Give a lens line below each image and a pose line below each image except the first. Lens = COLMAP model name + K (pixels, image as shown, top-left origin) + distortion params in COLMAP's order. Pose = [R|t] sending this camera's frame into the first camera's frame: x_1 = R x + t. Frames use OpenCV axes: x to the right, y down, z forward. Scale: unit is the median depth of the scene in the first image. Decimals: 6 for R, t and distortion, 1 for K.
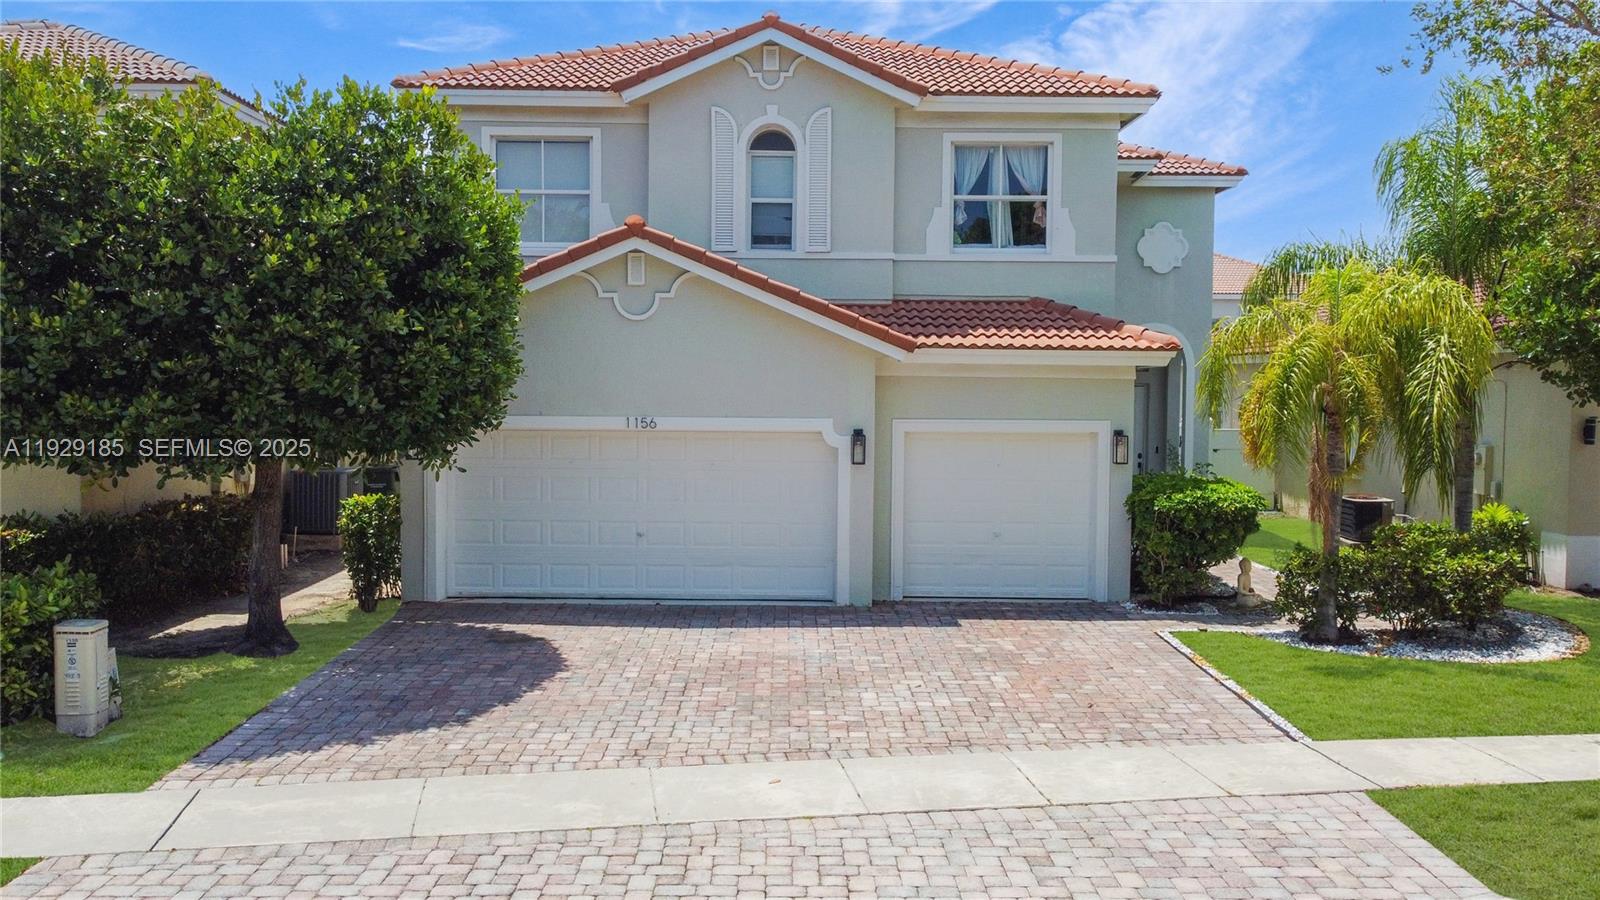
lens RADIAL K [[1346.1, 0, 776.3], [0, 1346.1, 451.4], [0, 0, 1]] dist [0.062578, -0.117519]
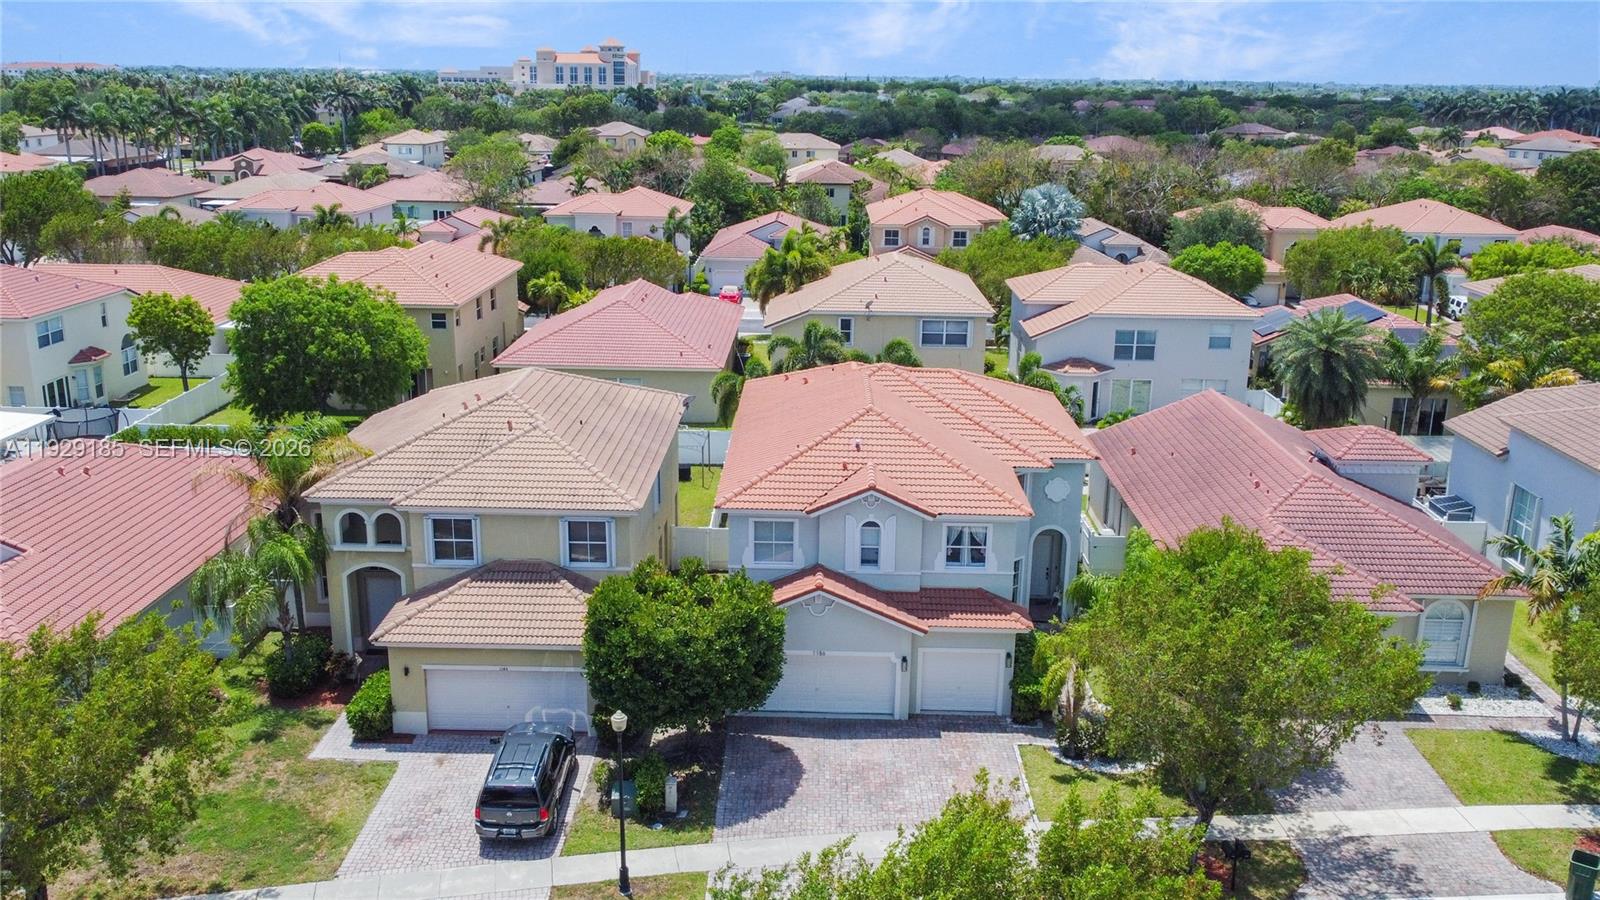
lens RADIAL K [[1346.1, 0, 776.3], [0, 1346.1, 451.4], [0, 0, 1]] dist [0.062578, -0.117519]
pose [[0.999800, 0.009652, -0.017502, -0.134060], [-0.005138, 0.970353, 0.241638, -0.961605], [0.019316, -0.241500, 0.970209, -1.321756]]
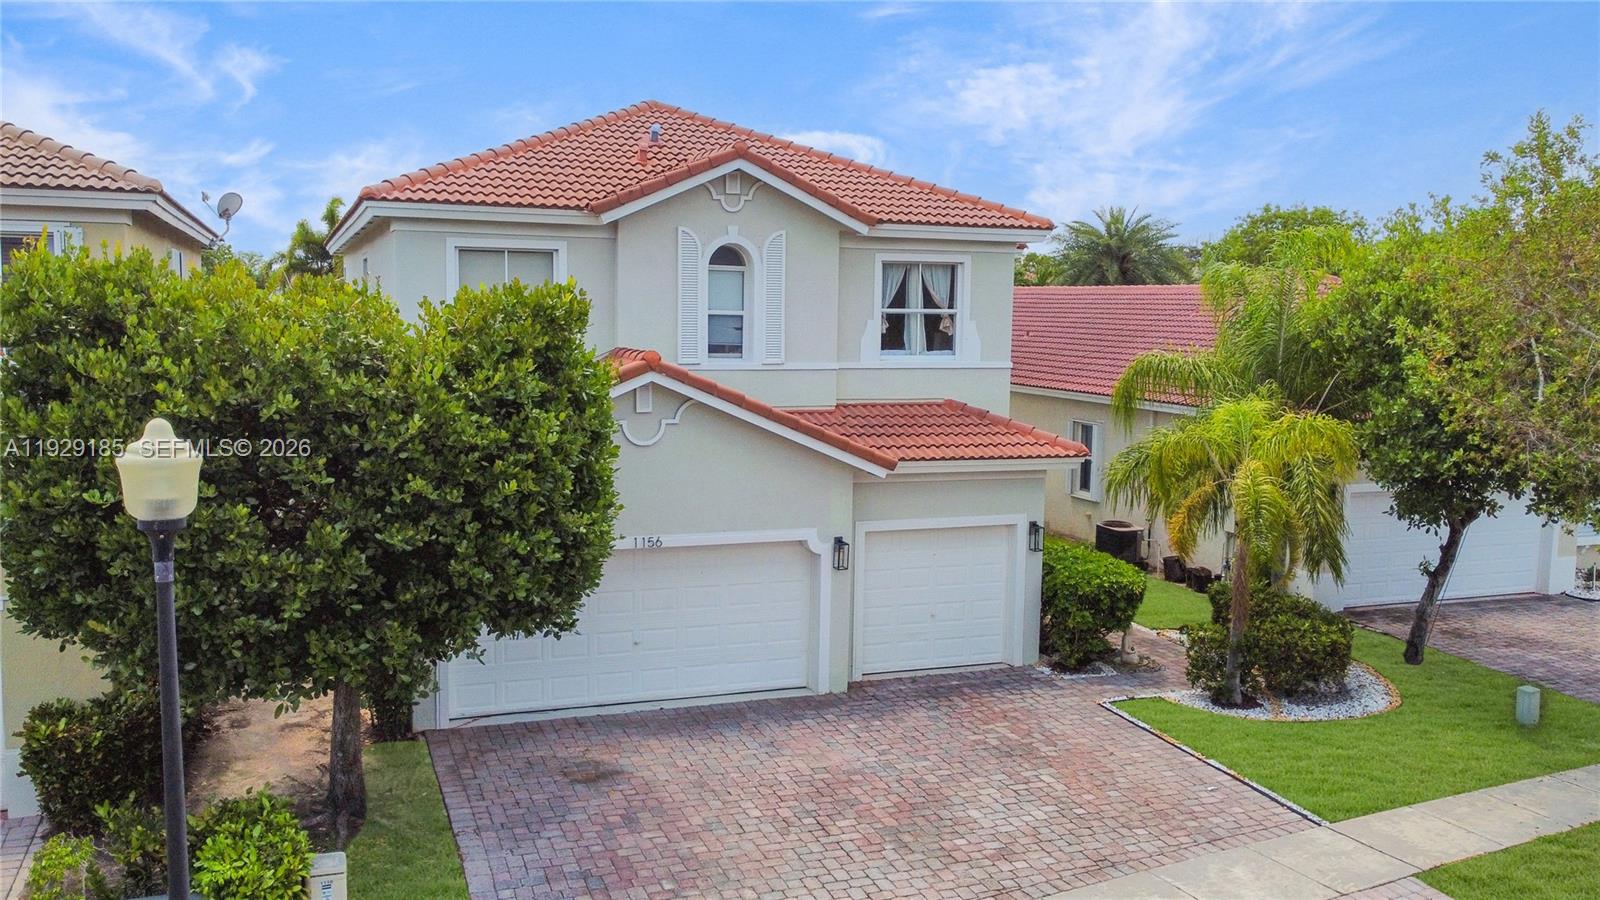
lens RADIAL K [[1346.1, 0, 776.3], [0, 1346.1, 451.4], [0, 0, 1]] dist [0.062578, -0.117519]
pose [[0.933706, -0.034014, 0.356421, -0.362925], [0.009064, 0.997404, 0.071440, -0.158413], [-0.357925, -0.063474, 0.931590, -0.011020]]
